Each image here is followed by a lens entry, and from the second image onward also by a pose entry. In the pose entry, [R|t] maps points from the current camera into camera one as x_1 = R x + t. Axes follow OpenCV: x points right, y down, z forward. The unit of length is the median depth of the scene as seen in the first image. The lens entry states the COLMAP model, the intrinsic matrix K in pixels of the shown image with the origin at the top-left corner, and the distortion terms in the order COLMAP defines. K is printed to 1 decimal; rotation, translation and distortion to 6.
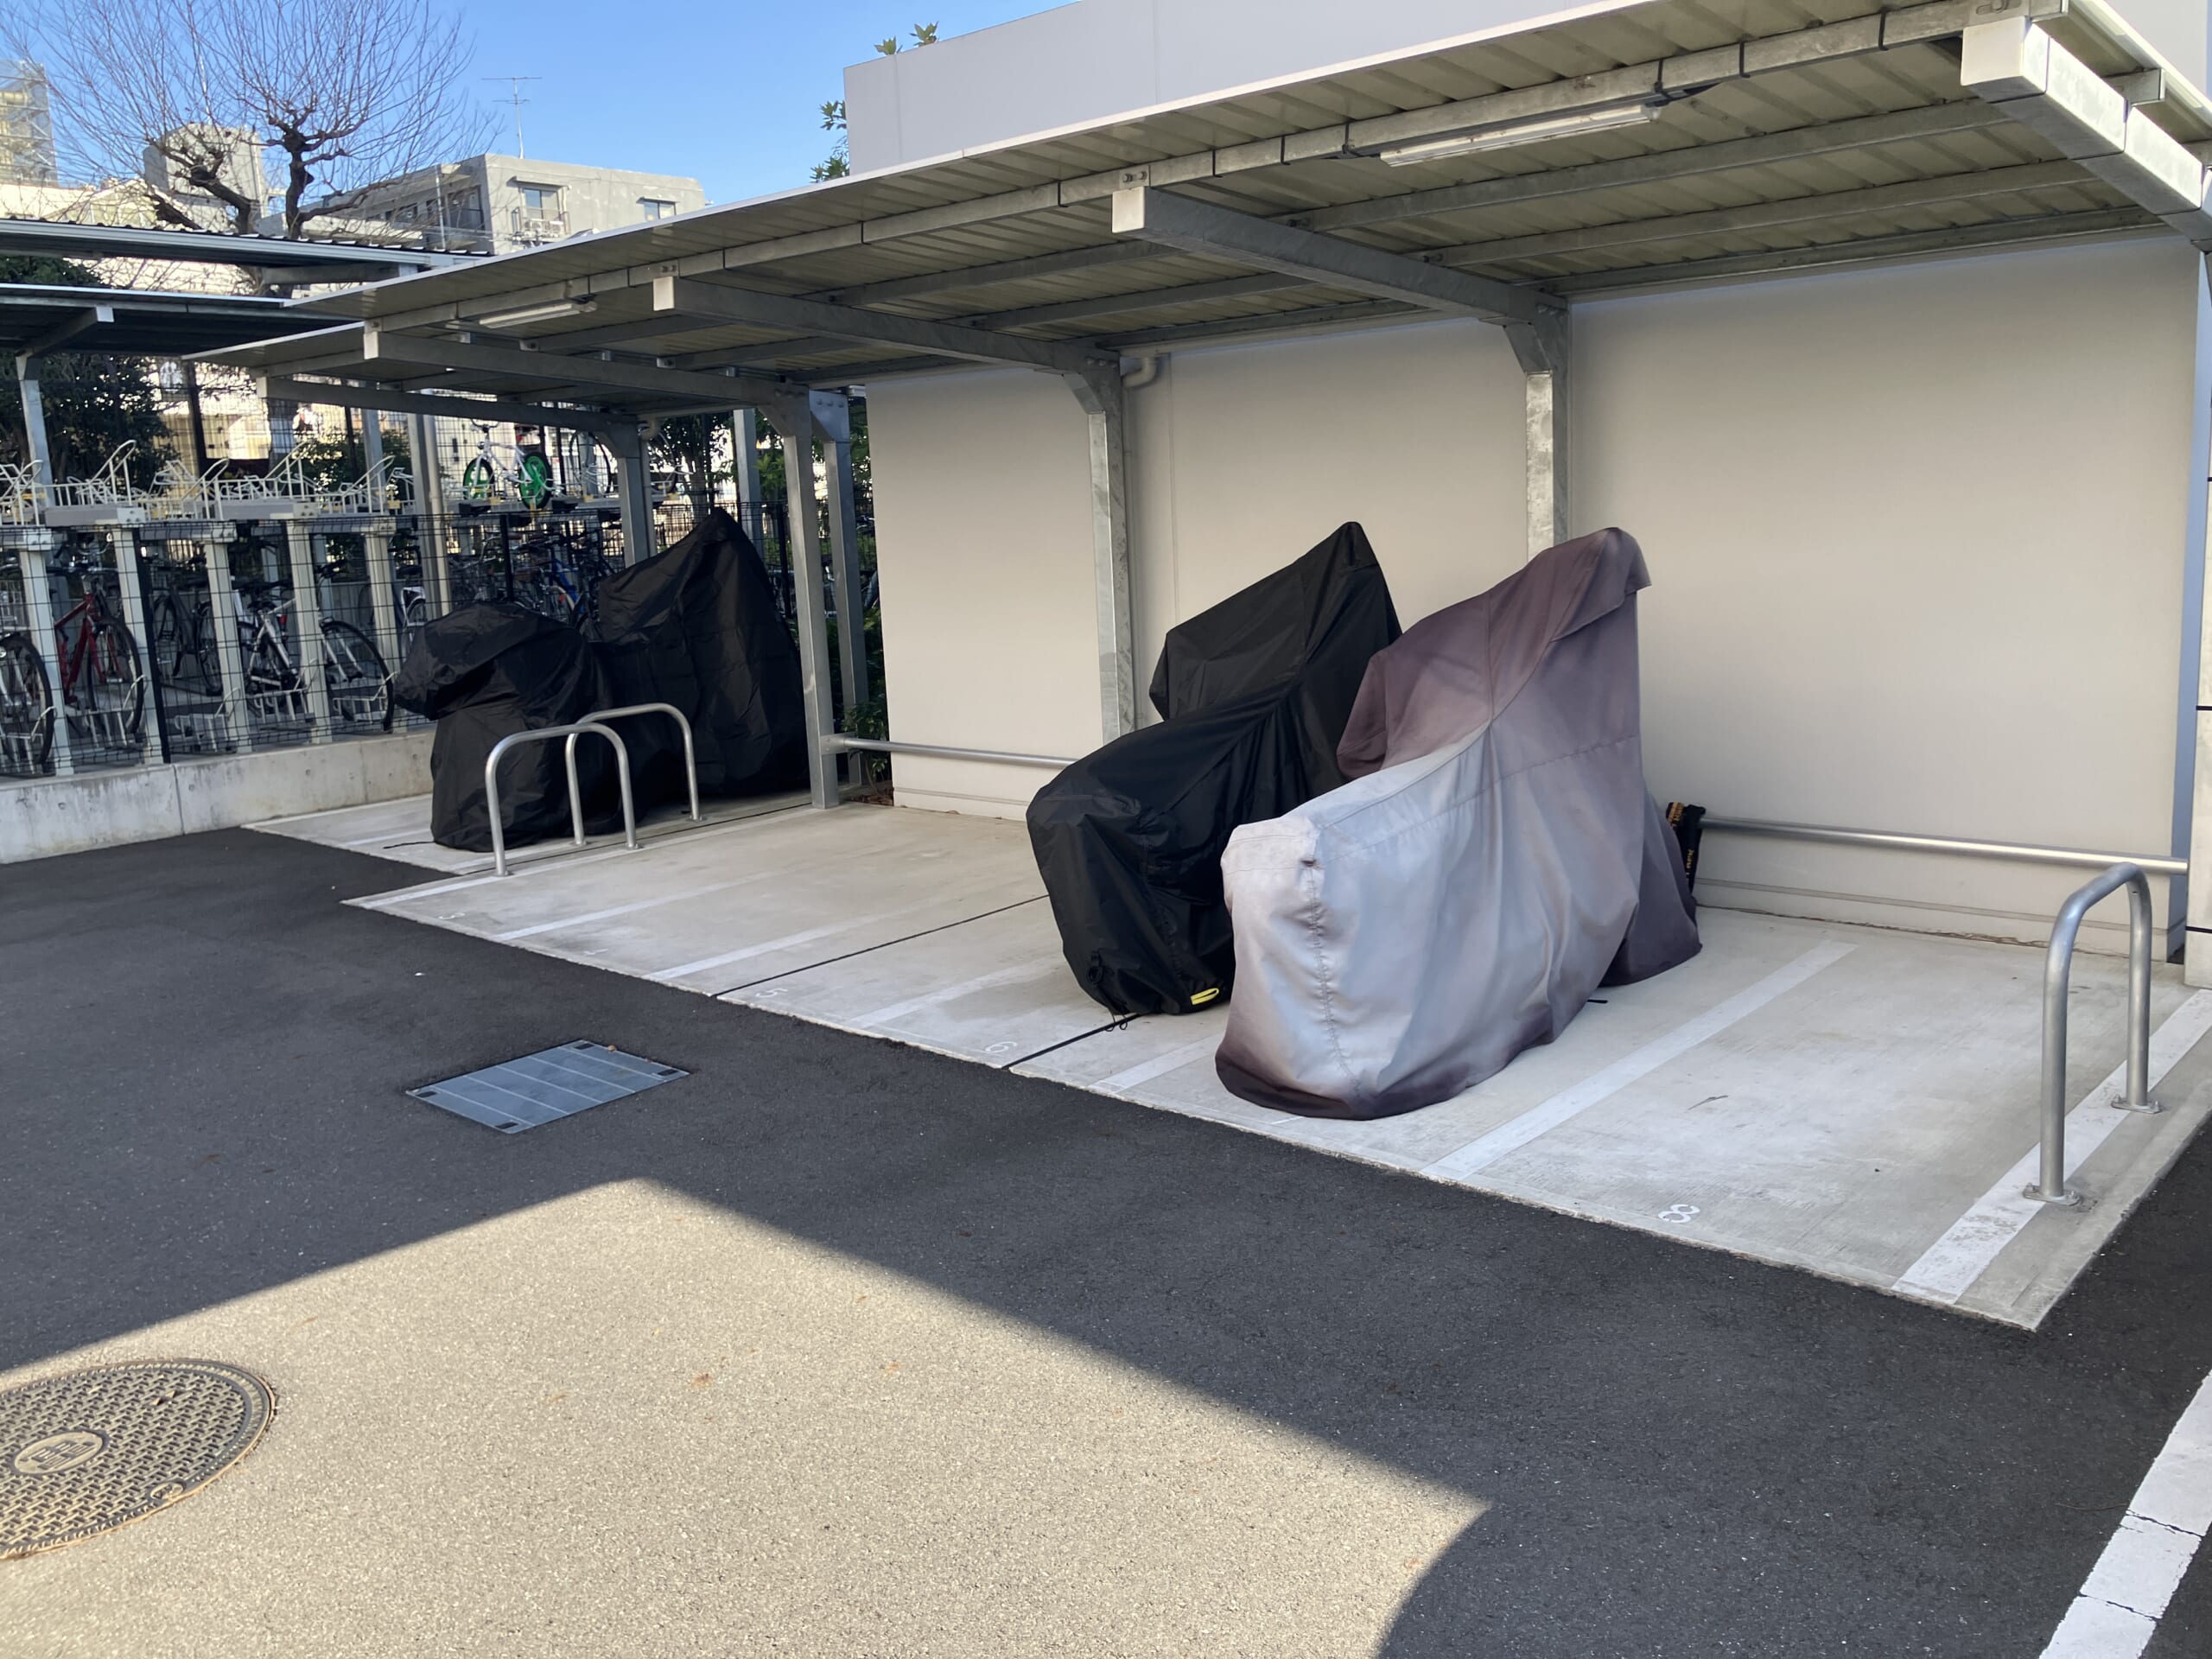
lens RADIAL K [[1809.9, 0, 1111.1], [0, 1809.9, 827.6], [0, 0, 1]] dist [0.015286, -0.023026]
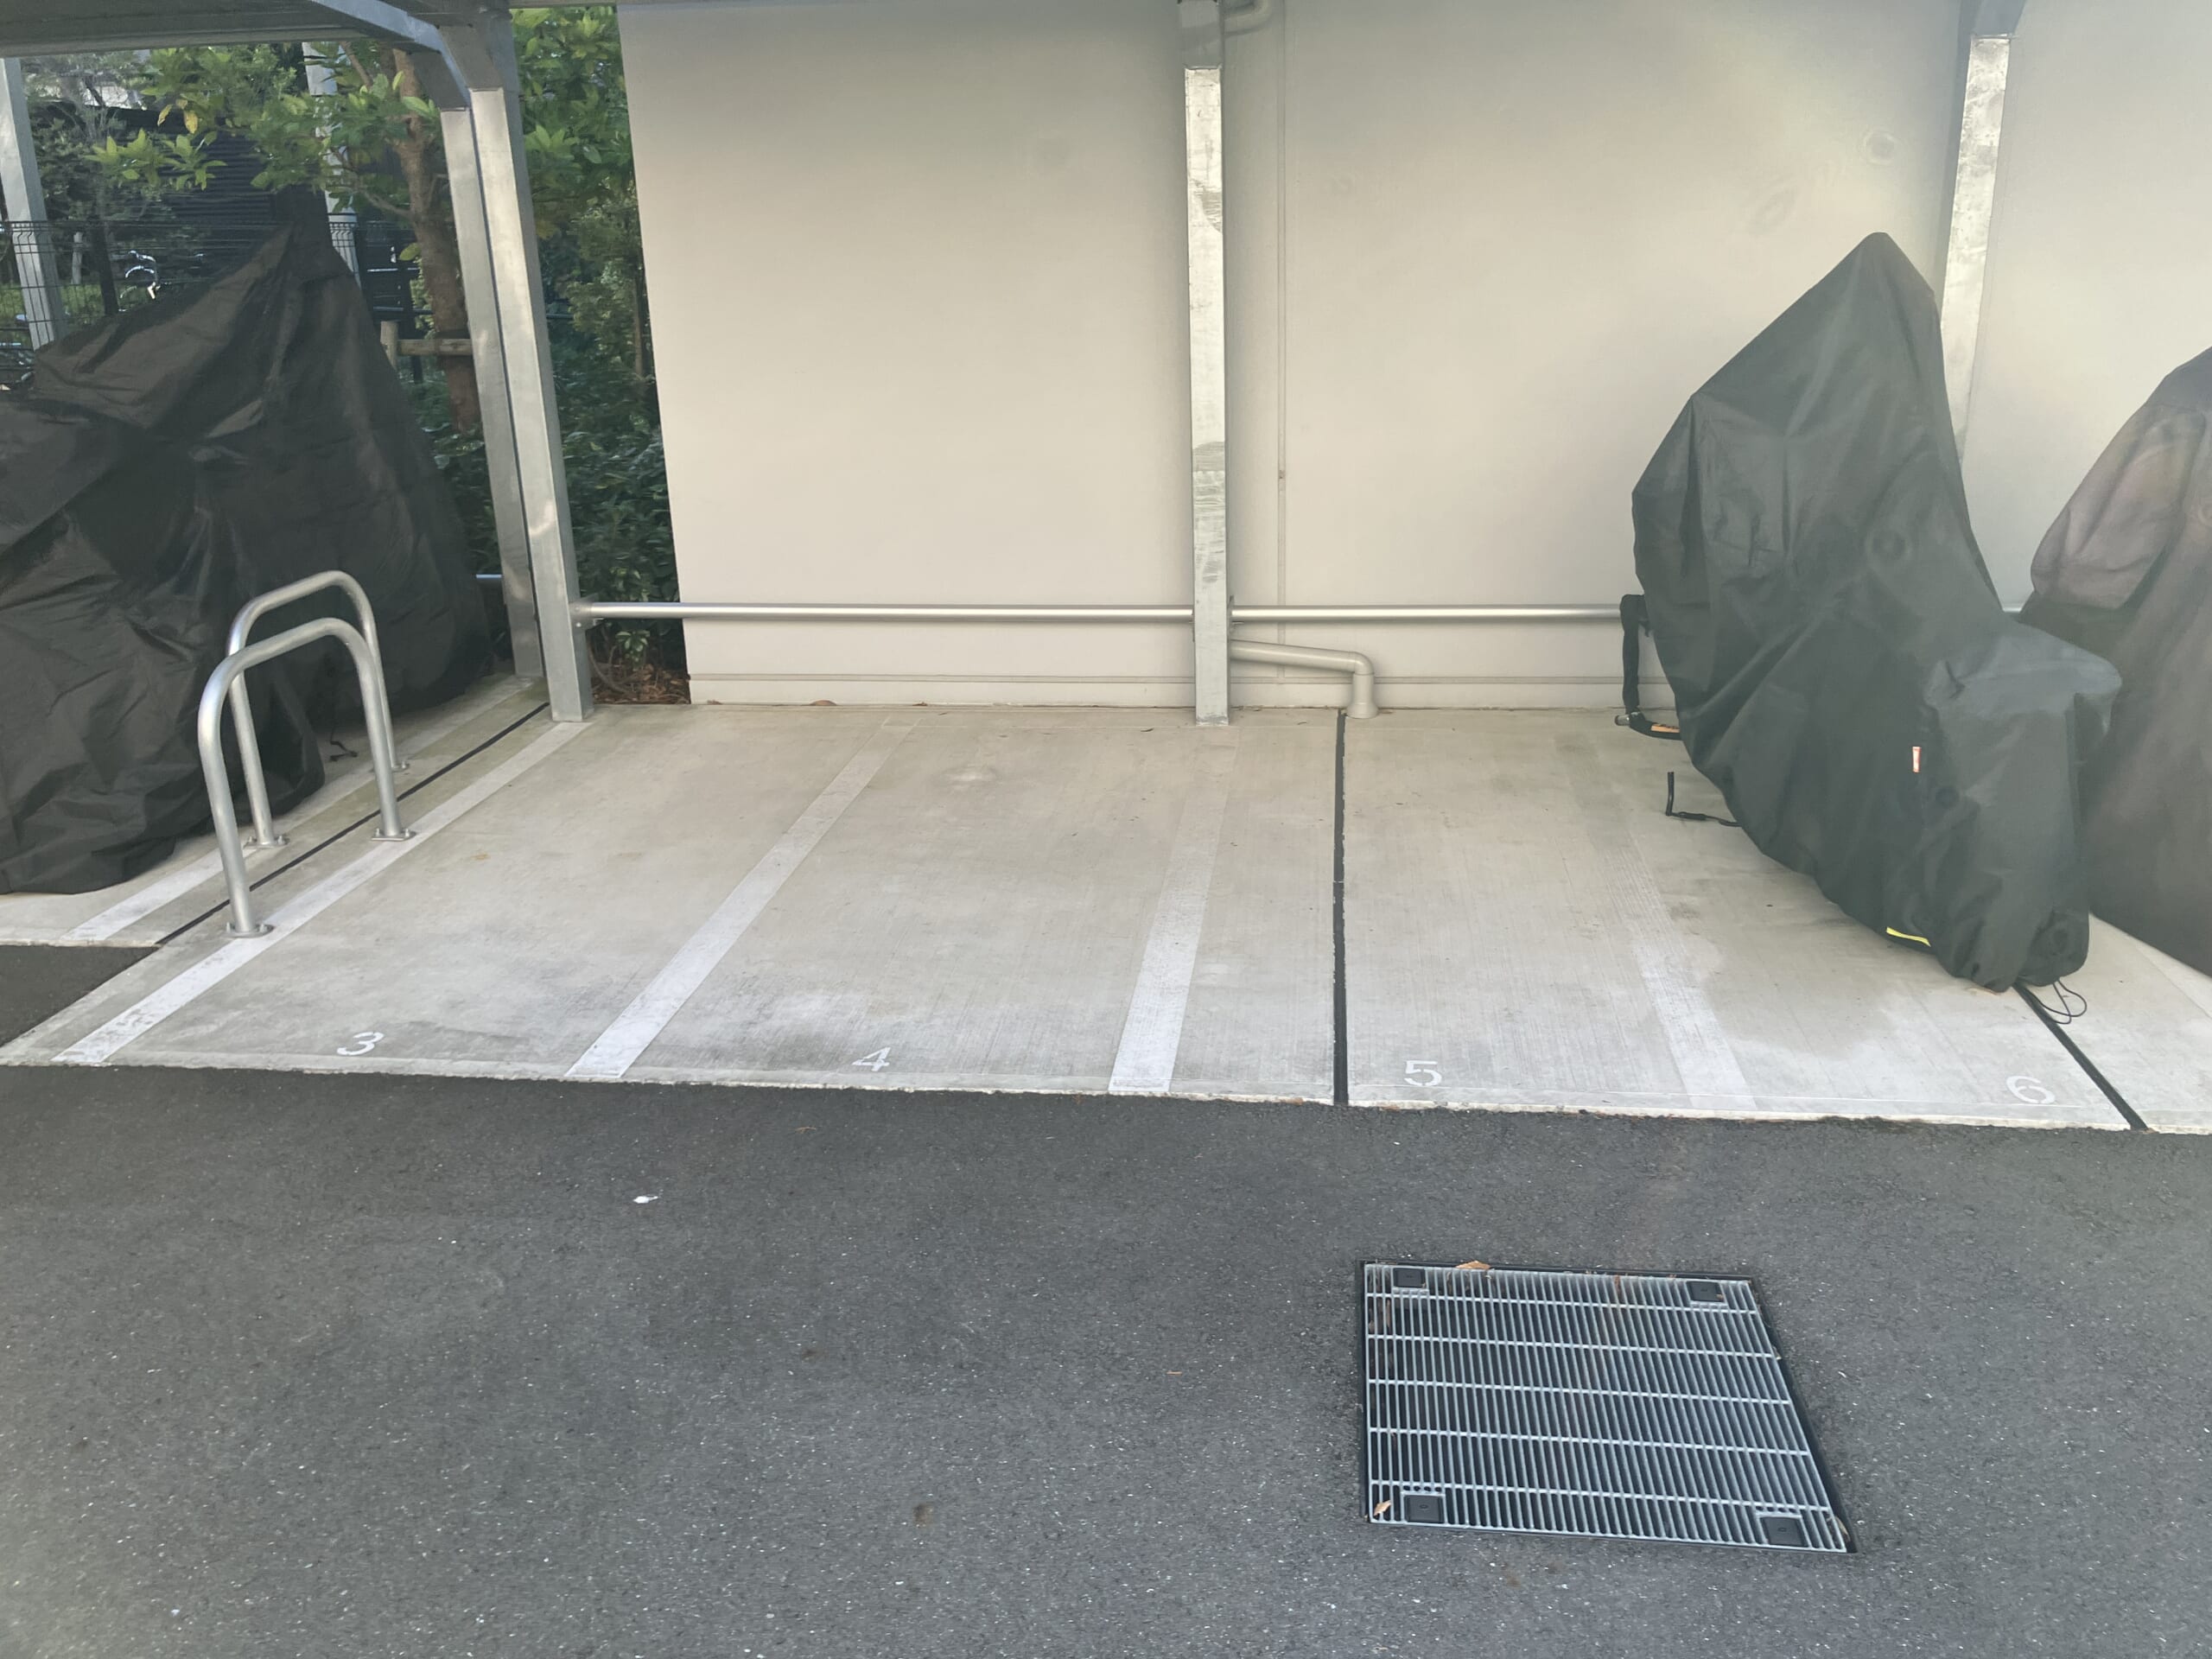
lens RADIAL K [[1809.9, 0, 1099.1], [0, 1809.9, 824.0], [0, 0, 1]] dist [0.015286, -0.023026]
pose [[0.813389, -0.157013, 0.560130, -0.642876], [0.093352, 0.985637, 0.140729, -0.081913], [-0.574181, -0.062179, 0.816364, 0.685103]]
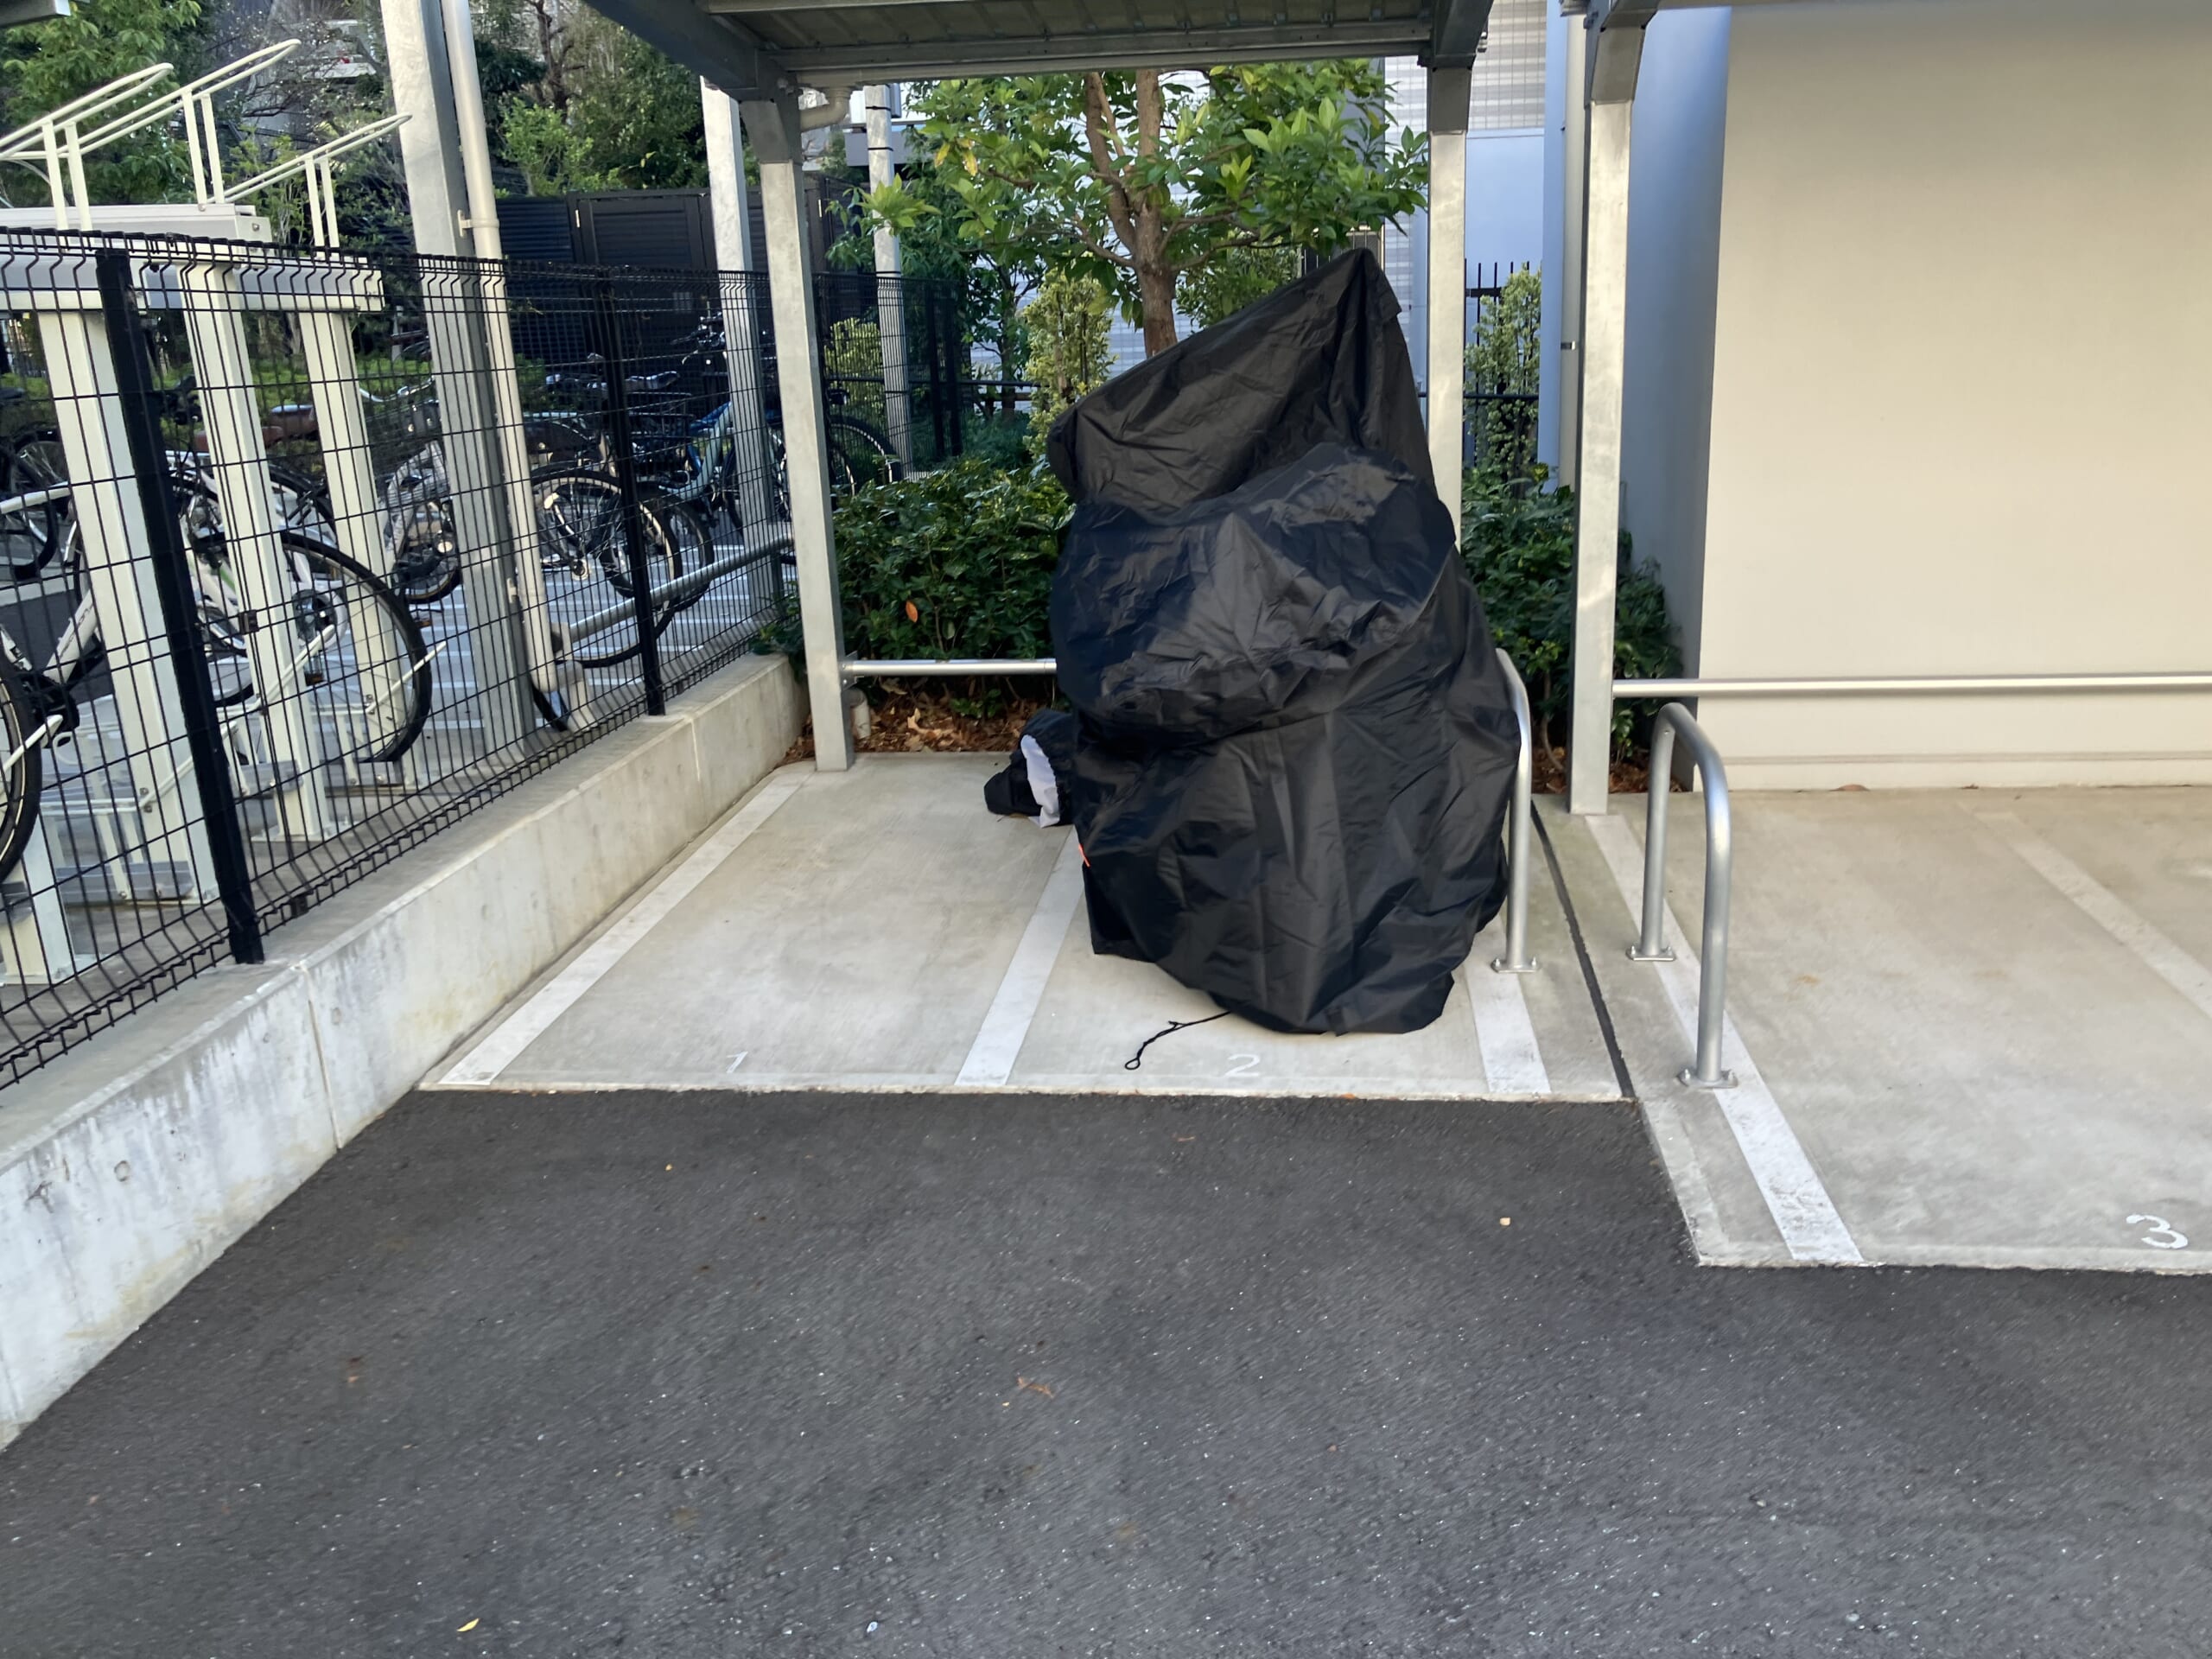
lens RADIAL K [[1809.9, 0, 1110.3], [0, 1809.9, 831.0], [0, 0, 1]] dist [0.015286, -0.023026]
pose [[0.805816, -0.152719, 0.572135, -1.047456], [0.107260, 0.987833, 0.112611, -0.146371], [-0.582371, -0.029376, 0.812392, 1.127673]]
